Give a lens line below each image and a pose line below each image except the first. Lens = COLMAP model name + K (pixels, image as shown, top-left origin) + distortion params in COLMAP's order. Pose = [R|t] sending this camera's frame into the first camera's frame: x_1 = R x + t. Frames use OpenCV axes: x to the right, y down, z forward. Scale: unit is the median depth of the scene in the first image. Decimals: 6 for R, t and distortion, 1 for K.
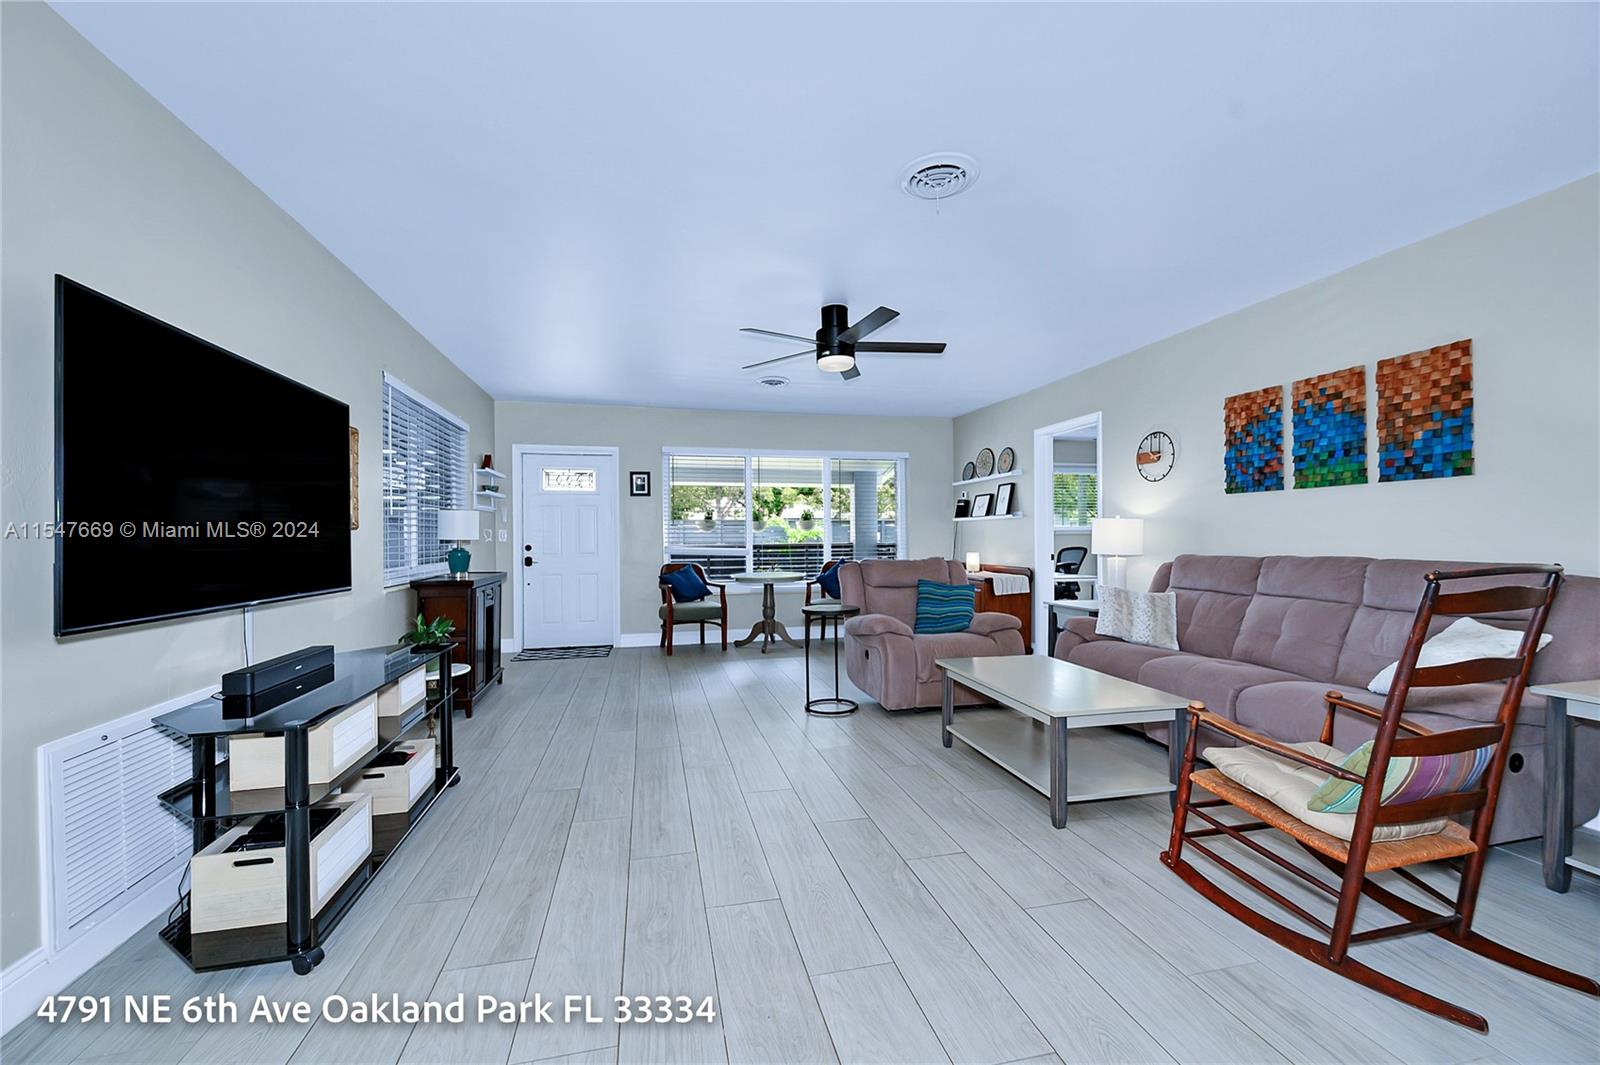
lens RADIAL K [[649.5, 0, 807.2], [0, 649.5, 531.0], [0, 0, 1]] dist [-0.001917, -0.000209]
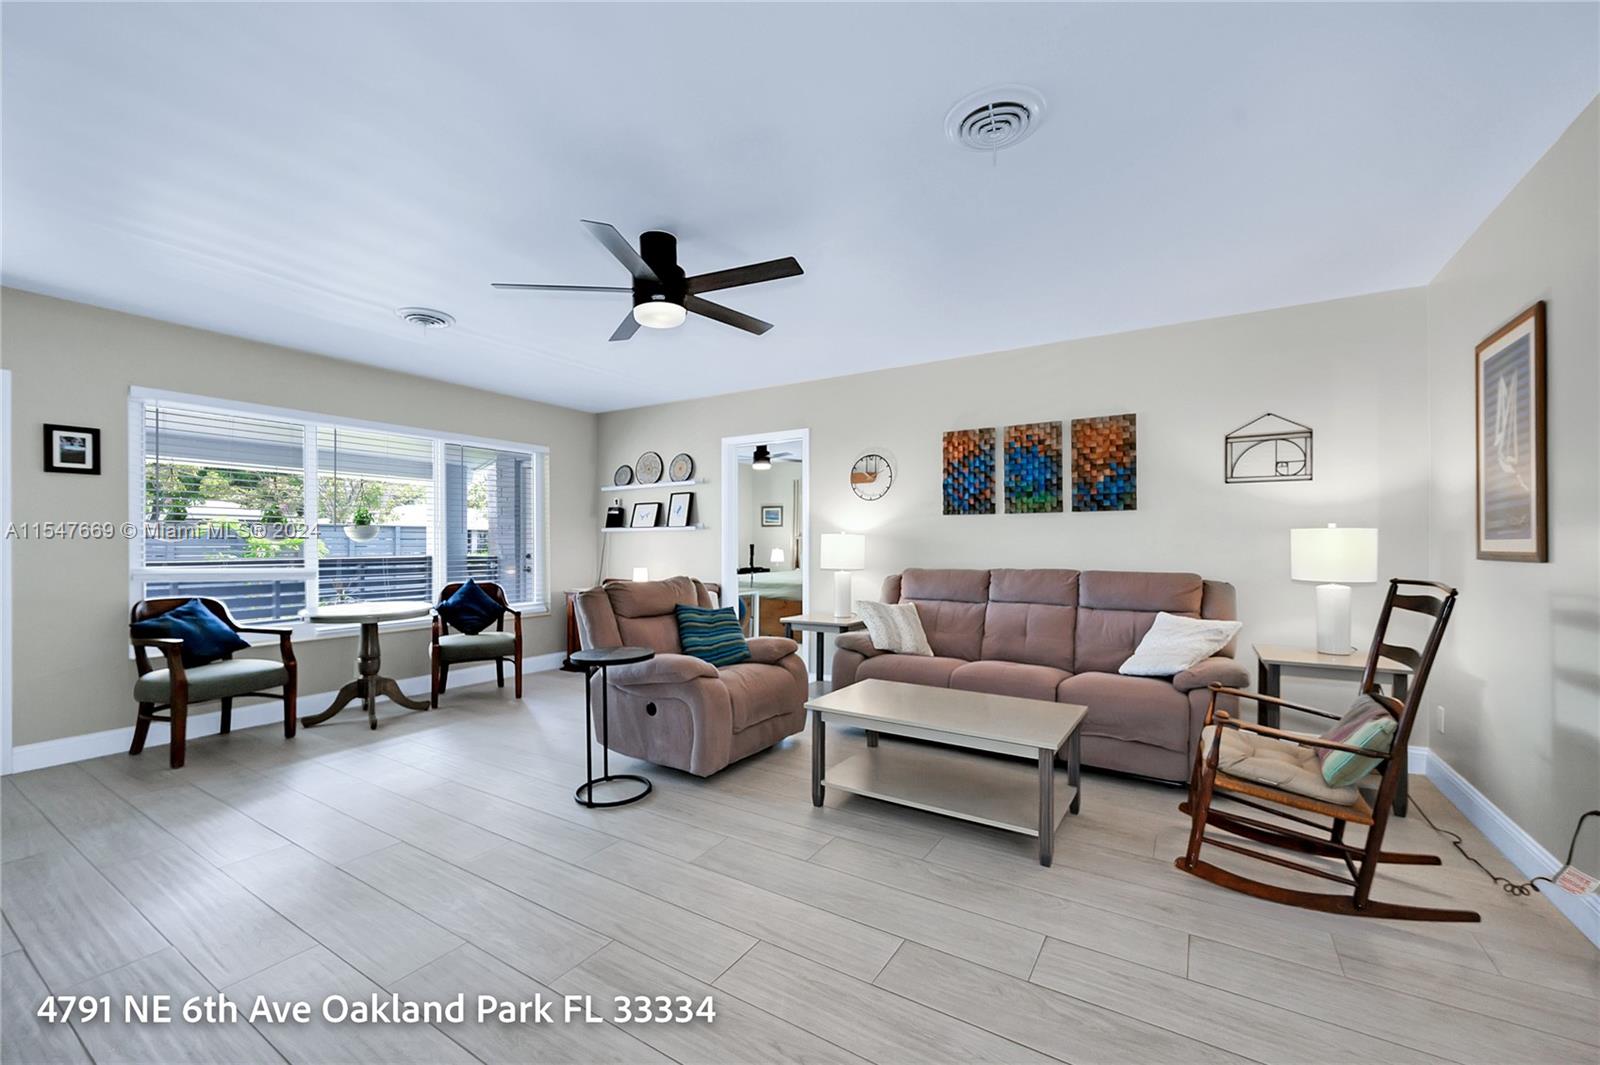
lens RADIAL K [[634.7, 0, 802.2], [0, 634.7, 538.6], [0, 0, 1]] dist [-0.001285, -0.000077]
pose [[0.708725, 0.009915, 0.705415, -0.334629], [-0.009264, 0.999946, -0.004747, -0.007785], [-0.705424, -0.003170, 0.708779, 0.380533]]
